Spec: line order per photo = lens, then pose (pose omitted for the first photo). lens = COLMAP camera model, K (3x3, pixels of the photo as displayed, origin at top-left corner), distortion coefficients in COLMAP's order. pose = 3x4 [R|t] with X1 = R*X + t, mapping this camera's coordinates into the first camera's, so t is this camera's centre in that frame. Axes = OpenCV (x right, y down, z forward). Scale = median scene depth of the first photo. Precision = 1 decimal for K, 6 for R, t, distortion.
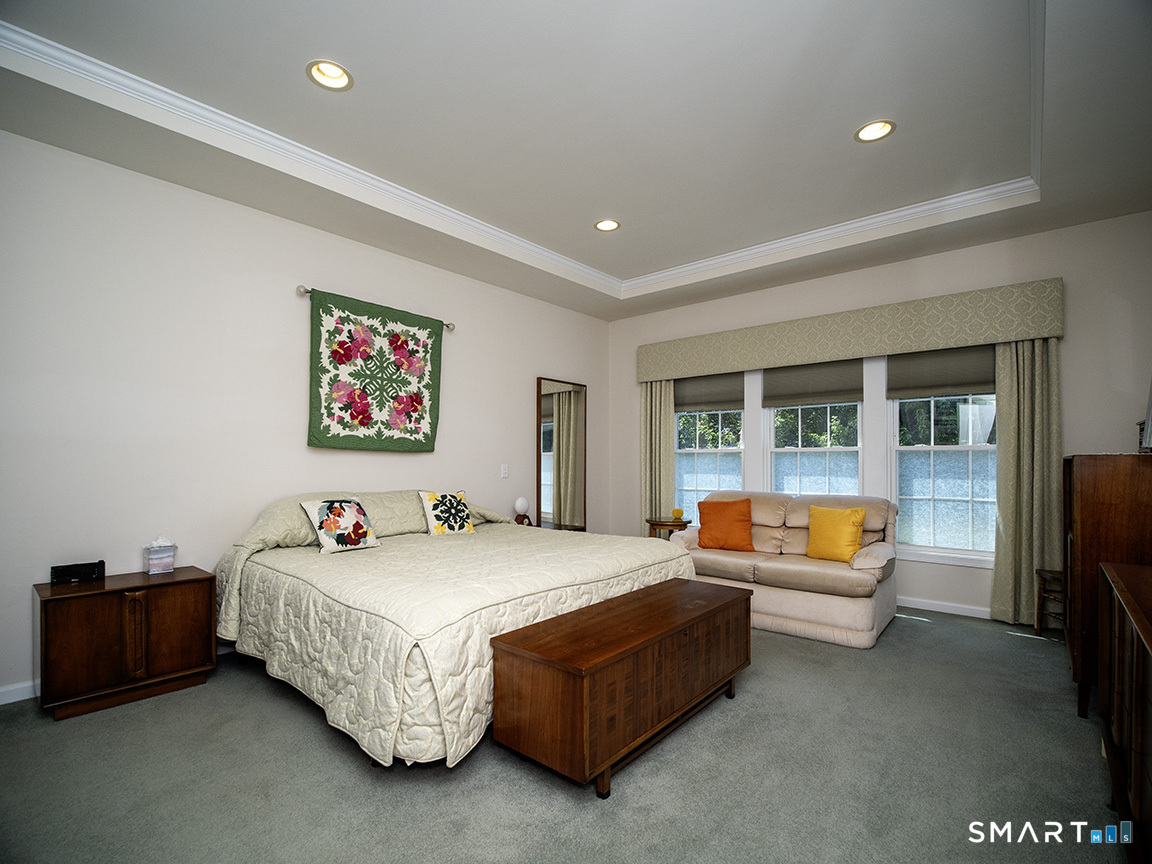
lens RADIAL K [[545.5, 0, 581.6], [0, 545.5, 455.9], [0, 0, 1]] dist [-0.003833, -0.000708]
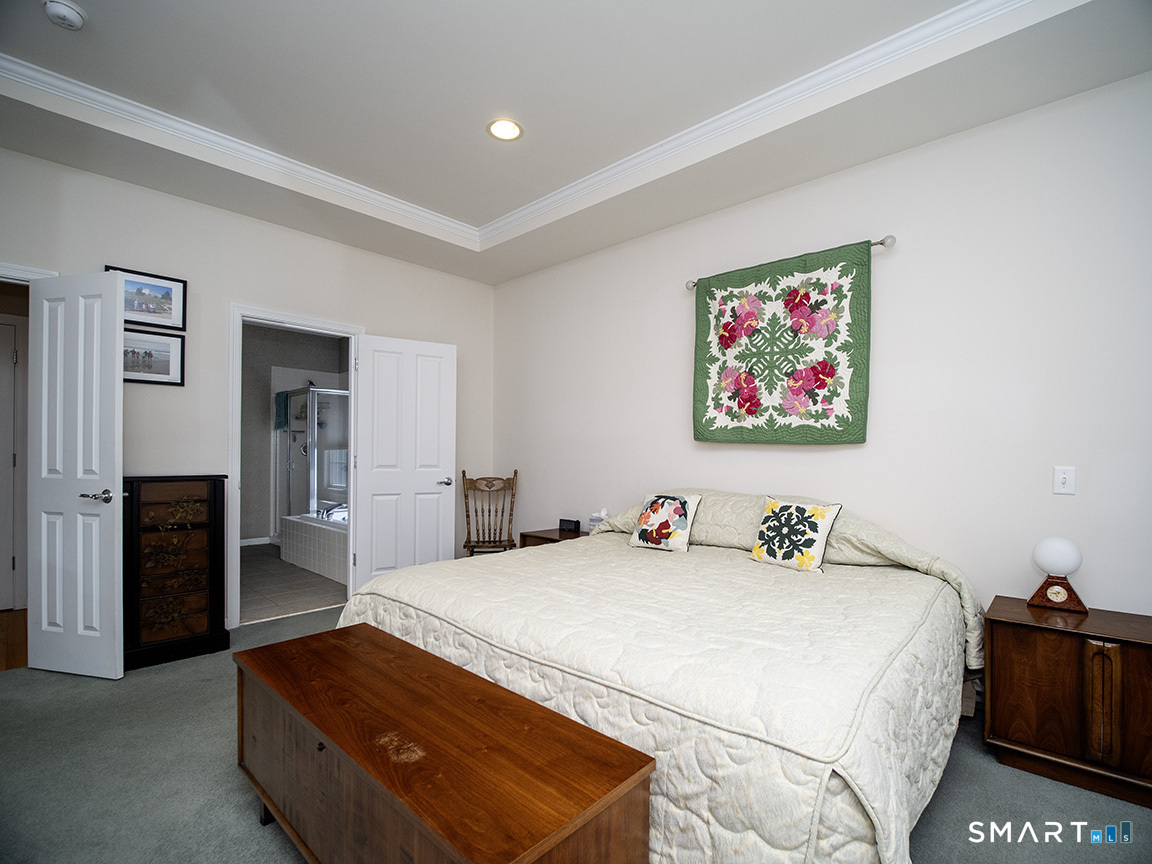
lens RADIAL K [[545.5, 0, 581.6], [0, 545.5, 455.9], [0, 0, 1]] dist [-0.003833, -0.000708]
pose [[-0.049456, 0.003656, -0.998770, 0.448455], [0.003180, 0.999989, 0.003503, 0.004906], [0.998771, -0.003003, -0.049467, 0.764627]]
